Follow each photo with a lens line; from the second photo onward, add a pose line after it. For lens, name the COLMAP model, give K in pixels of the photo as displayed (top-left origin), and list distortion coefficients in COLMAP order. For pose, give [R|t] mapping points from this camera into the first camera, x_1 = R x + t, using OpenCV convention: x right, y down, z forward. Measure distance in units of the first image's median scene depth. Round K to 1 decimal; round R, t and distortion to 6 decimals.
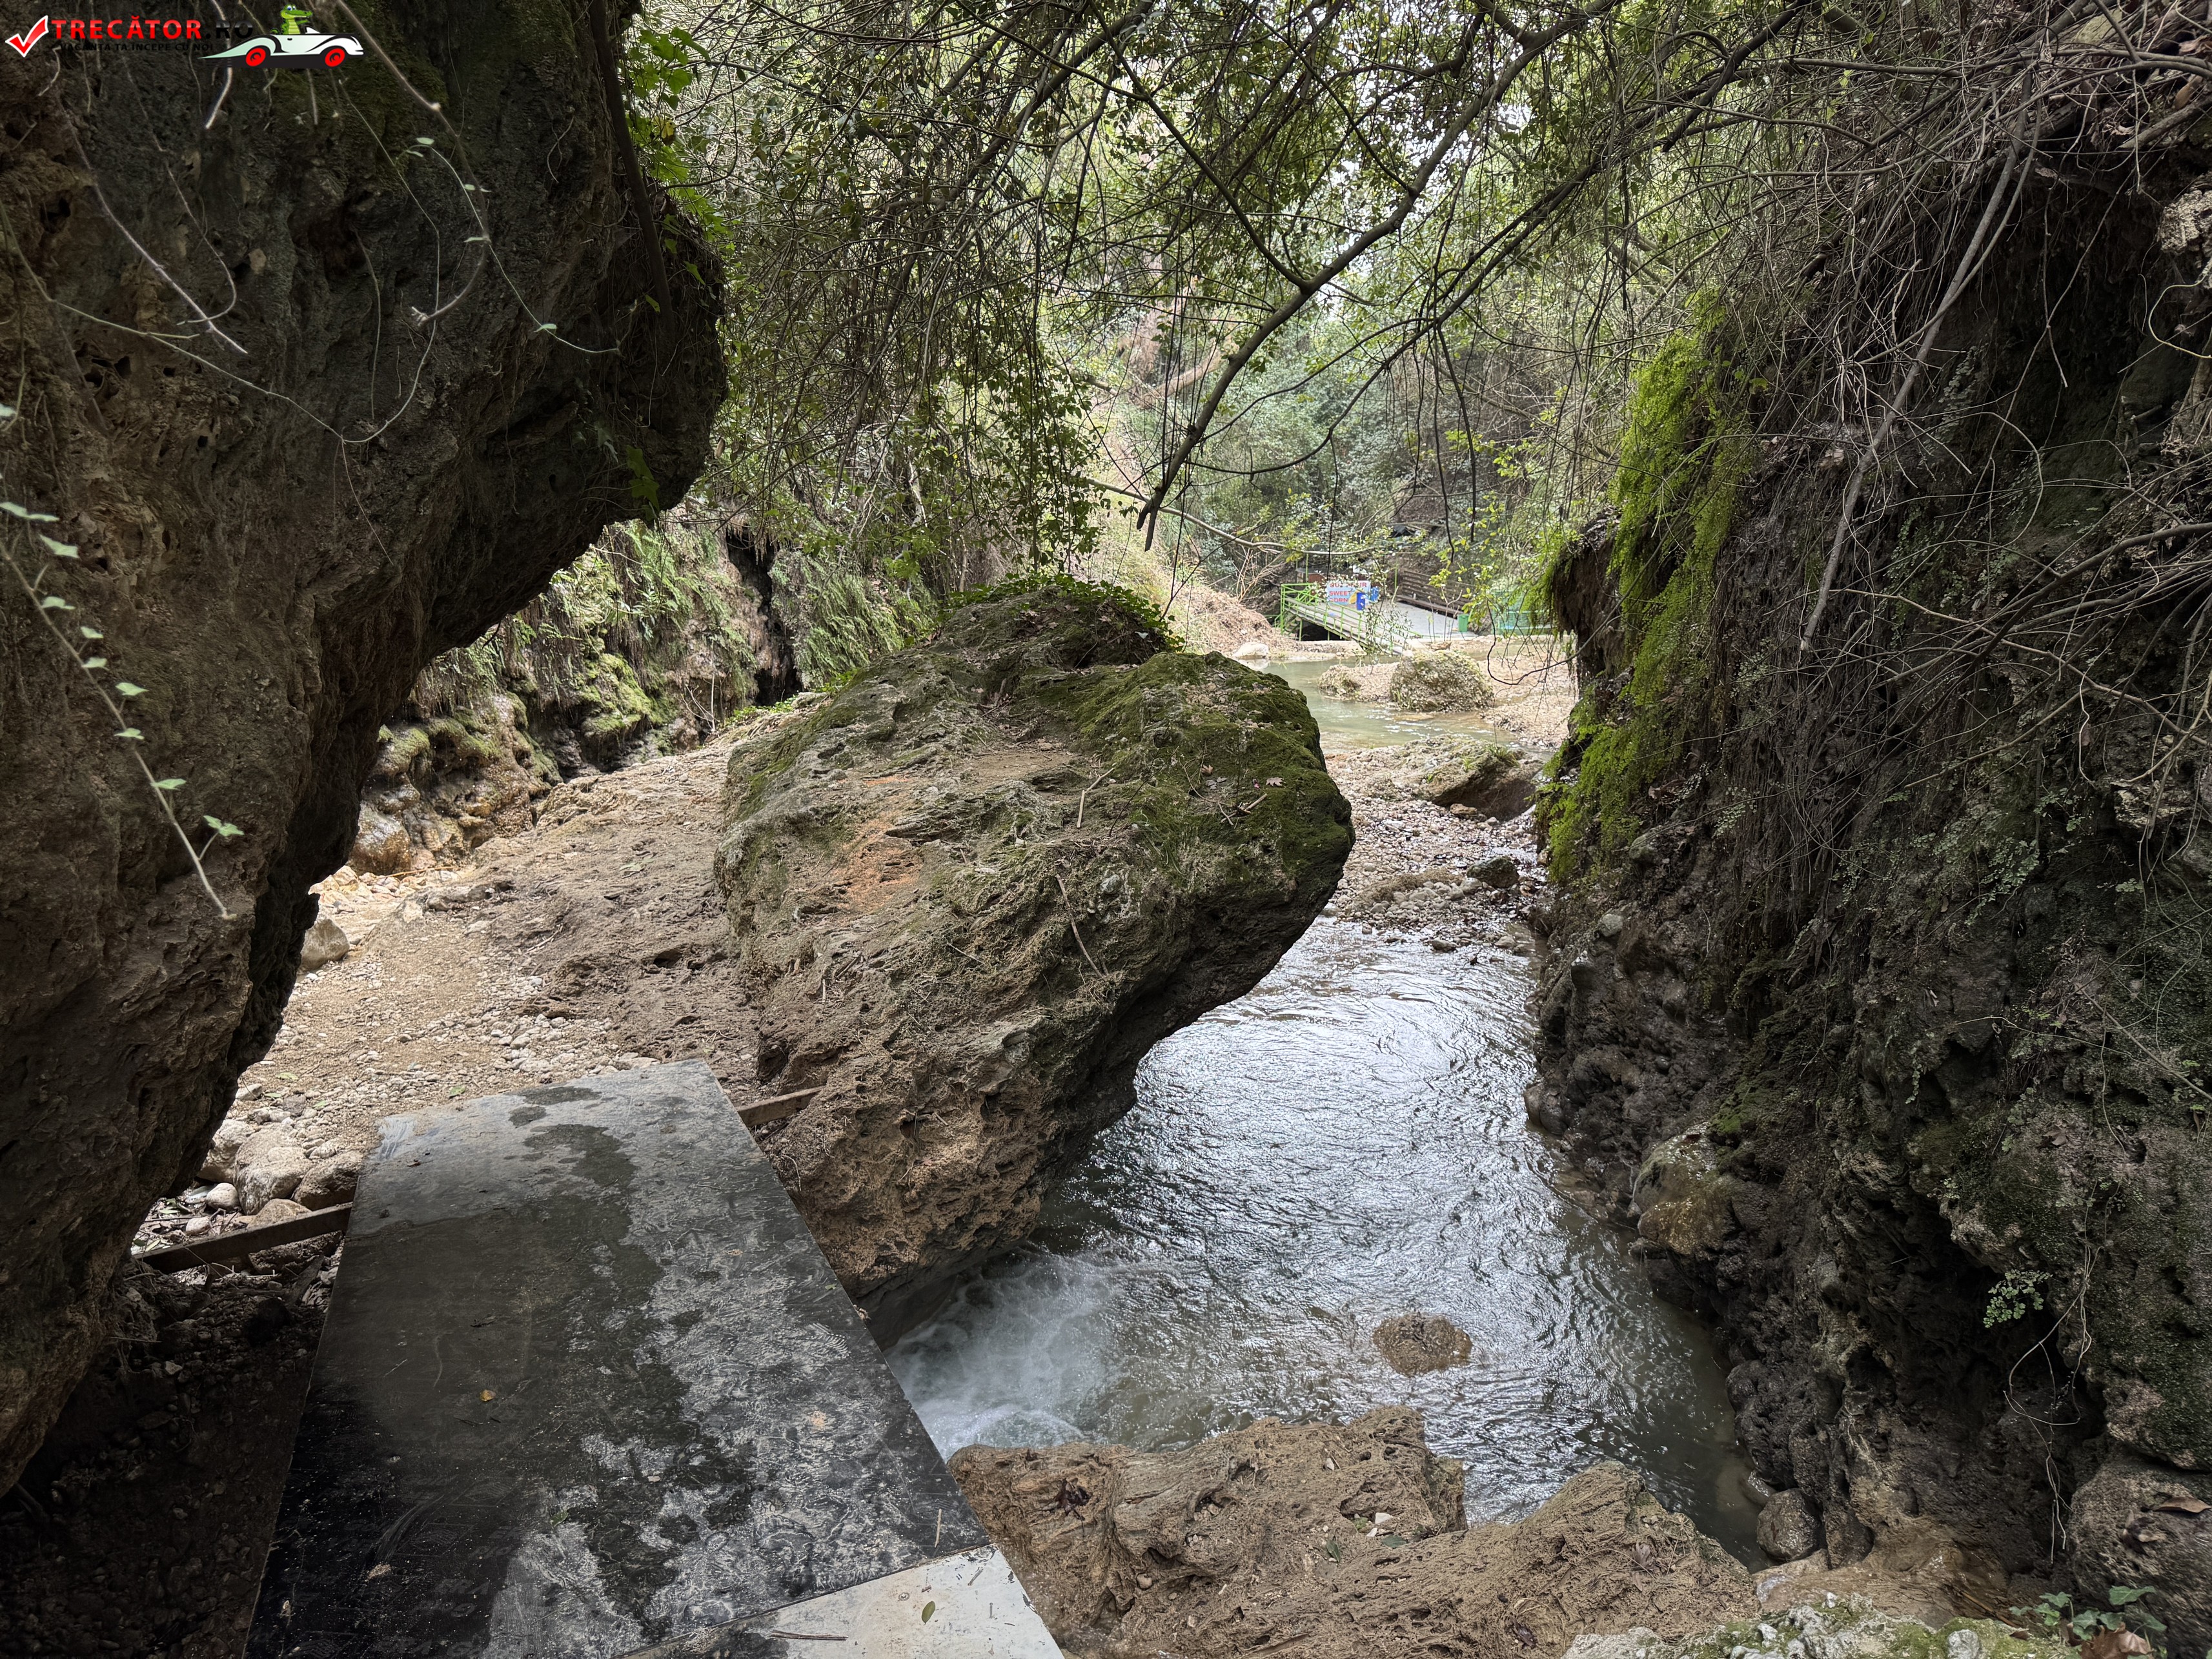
lens RADIAL K [[1524.5, 0, 1133.2], [0, 1524.5, 828.3], [0, 0, 1]] dist [0.024008, -0.004039]
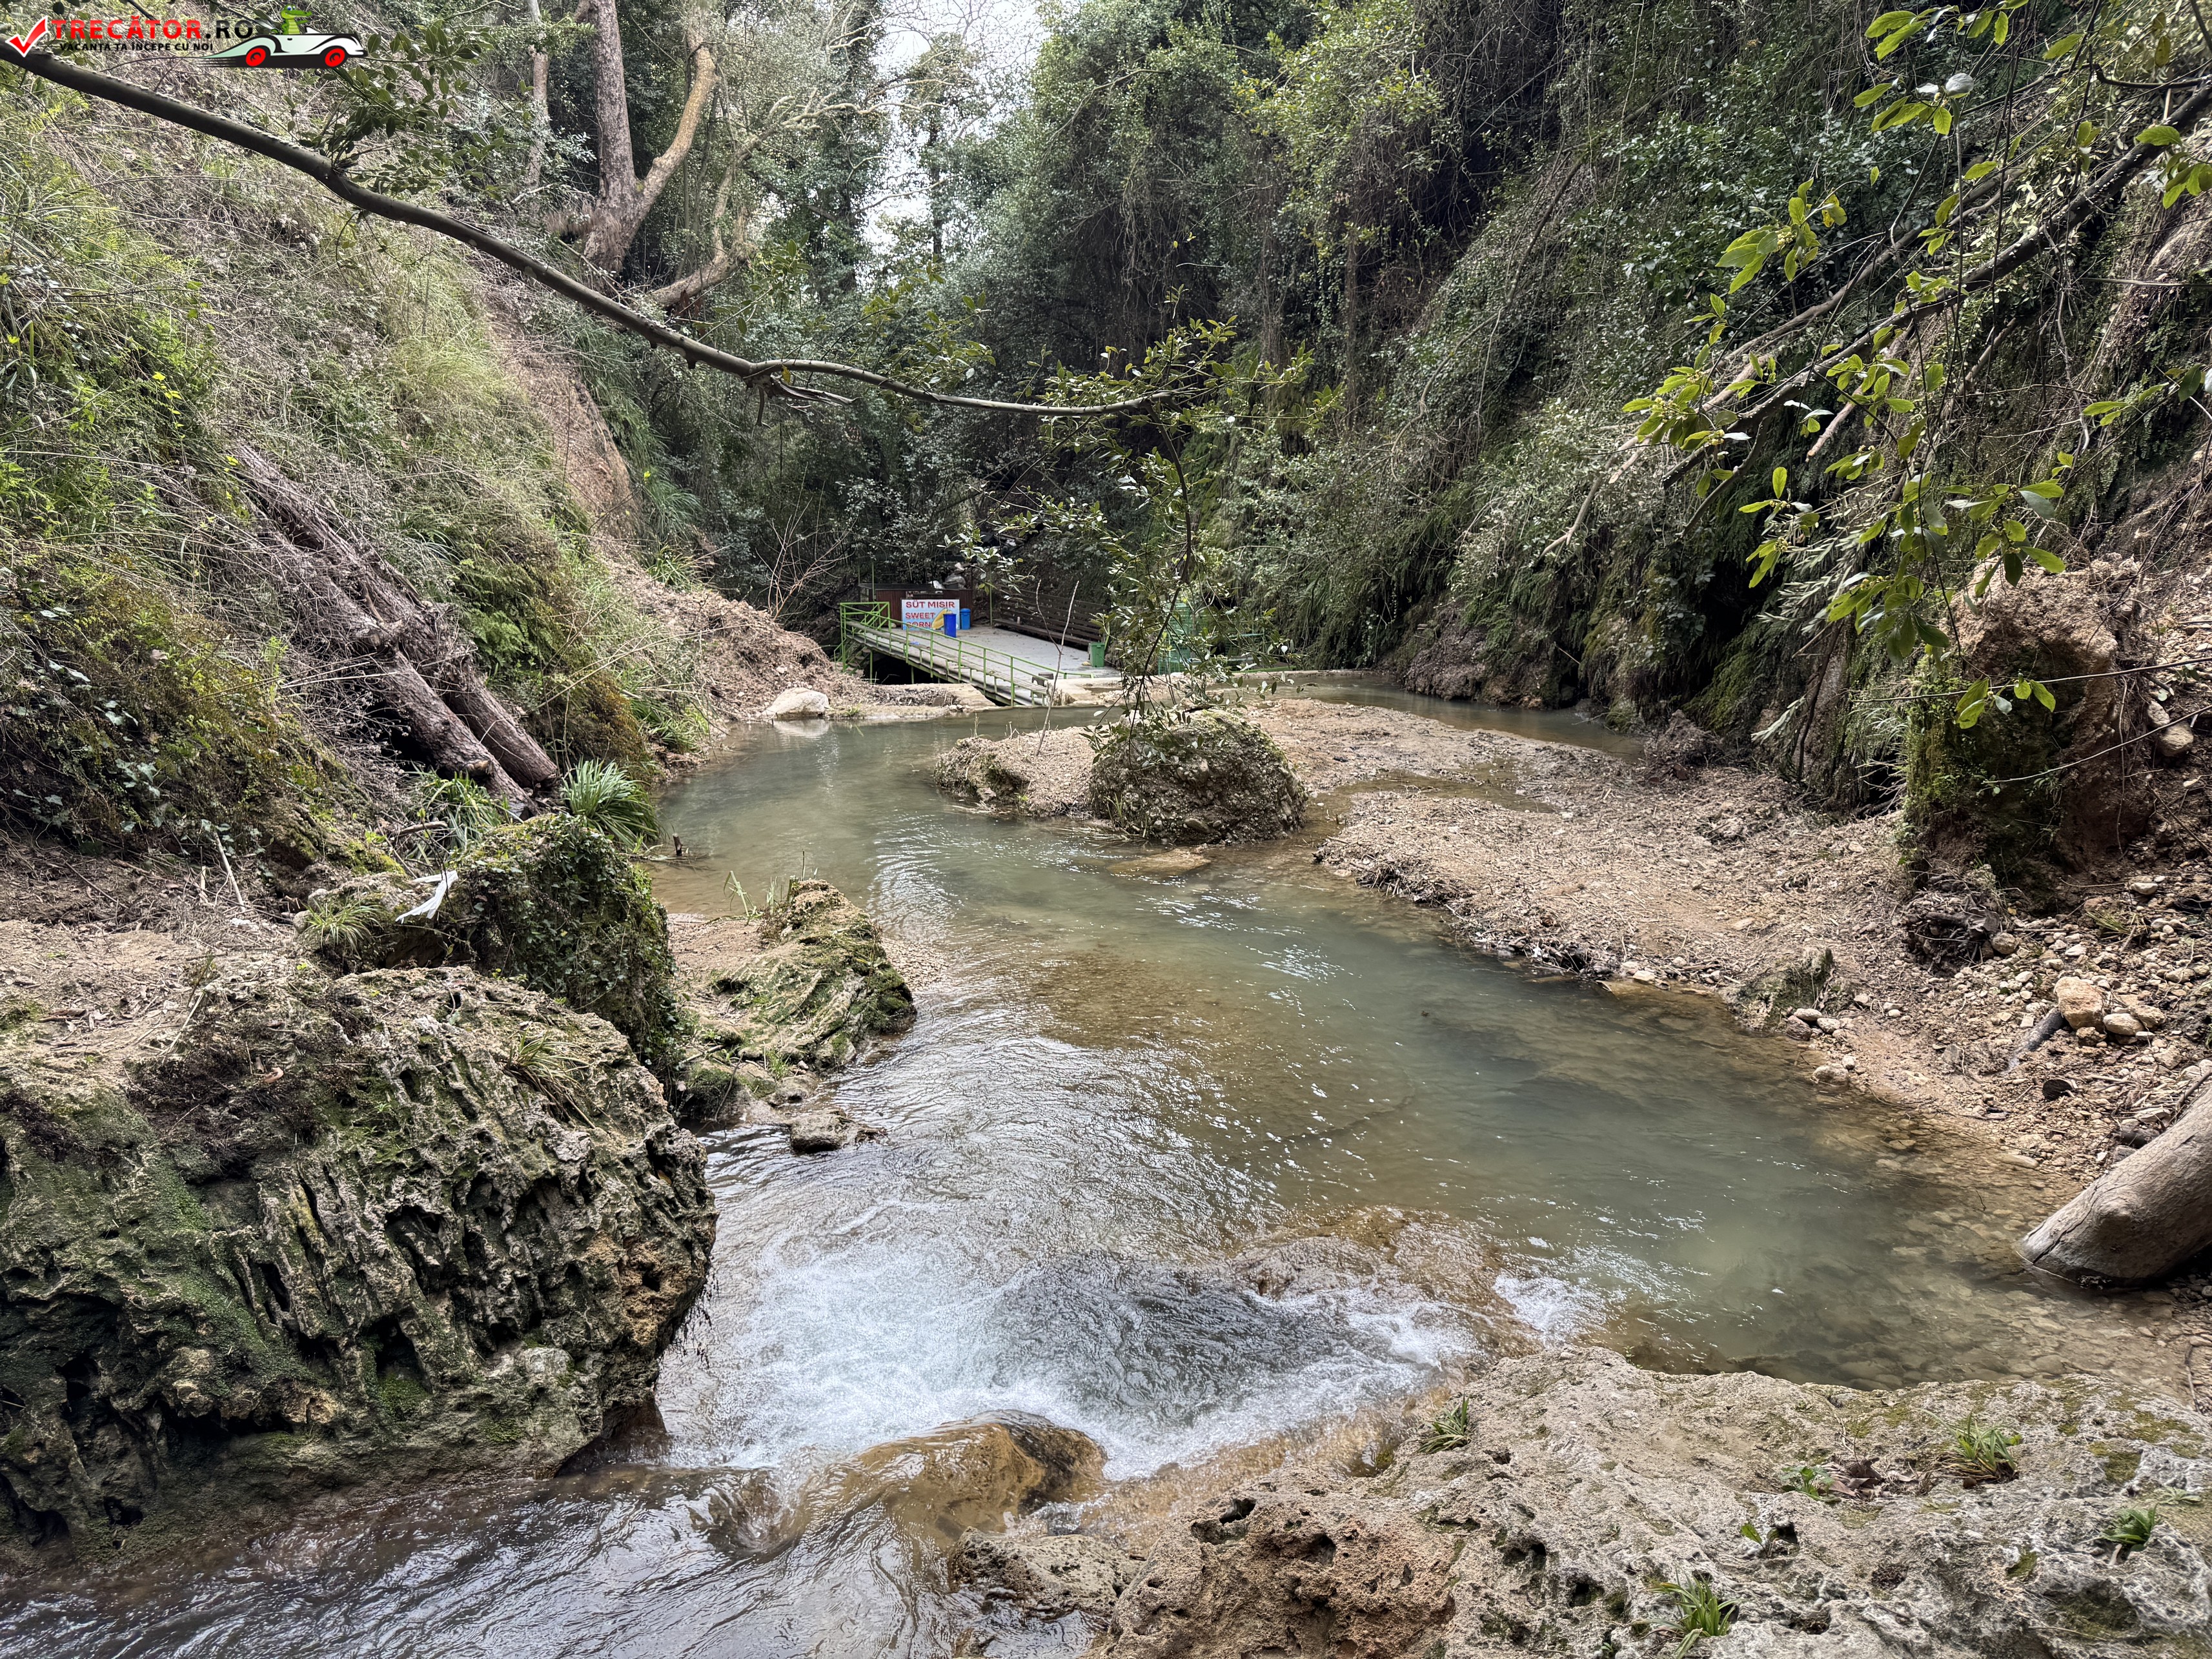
lens RADIAL K [[1524.5, 0, 1109.2], [0, 1524.5, 830.8], [0, 0, 1]] dist [0.024008, -0.004039]
pose [[0.963403, -0.033707, 0.265931, 0.036361], [0.039454, 0.999088, -0.016298, -0.054311], [-0.265139, 0.026193, 0.963854, 0.416510]]
